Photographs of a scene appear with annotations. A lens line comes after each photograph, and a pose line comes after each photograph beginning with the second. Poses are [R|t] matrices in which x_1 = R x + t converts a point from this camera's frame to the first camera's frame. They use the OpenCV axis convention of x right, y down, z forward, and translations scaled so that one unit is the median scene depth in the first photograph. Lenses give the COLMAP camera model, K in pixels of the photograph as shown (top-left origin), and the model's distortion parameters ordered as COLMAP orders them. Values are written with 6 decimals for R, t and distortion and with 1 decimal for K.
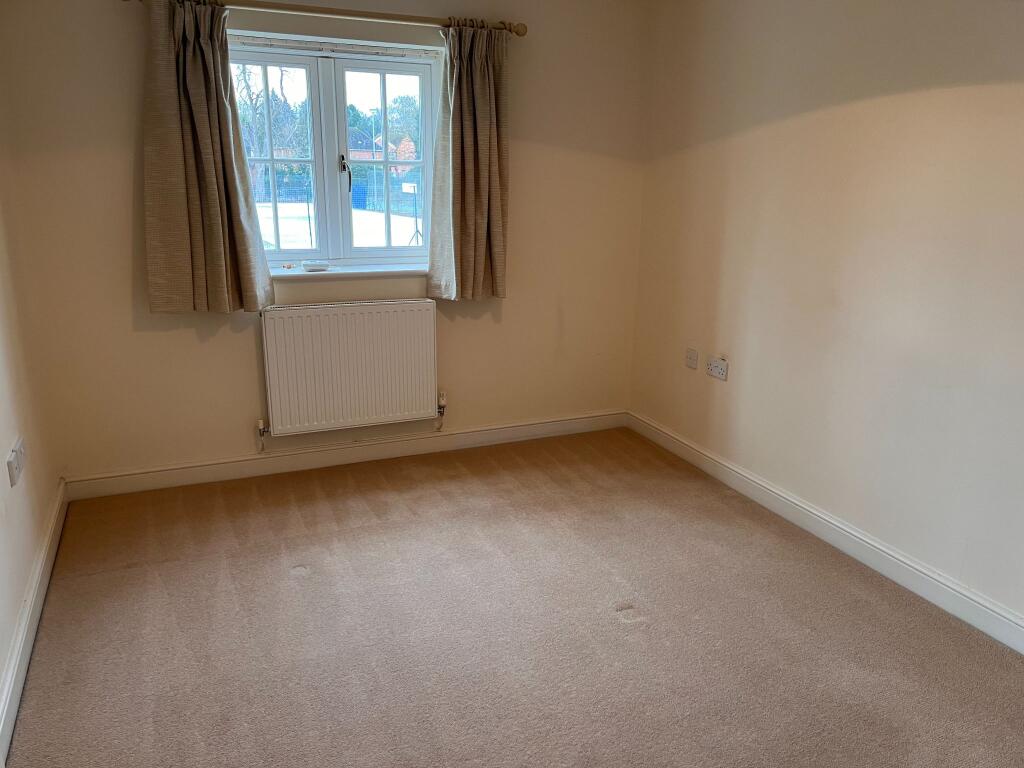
lens RADIAL K [[787.3, 0, 511.6], [0, 787.3, 389.0], [0, 0, 1]] dist [0.062671, -0.059053]
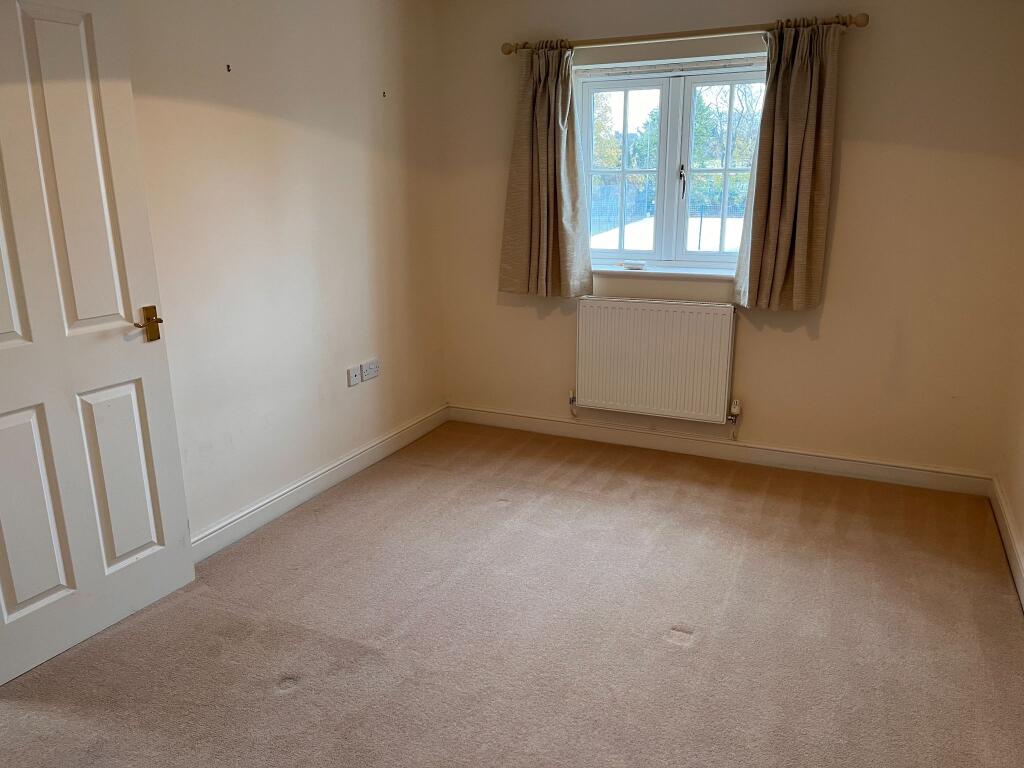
lens RADIAL K [[787.3, 0, 509.6], [0, 787.3, 386.9], [0, 0, 1]] dist [0.062671, -0.059053]
pose [[0.654216, 0.174634, -0.735870, 0.493168], [-0.191347, 0.979540, 0.062346, -0.021687], [0.731702, 0.100019, 0.674246, 0.134023]]
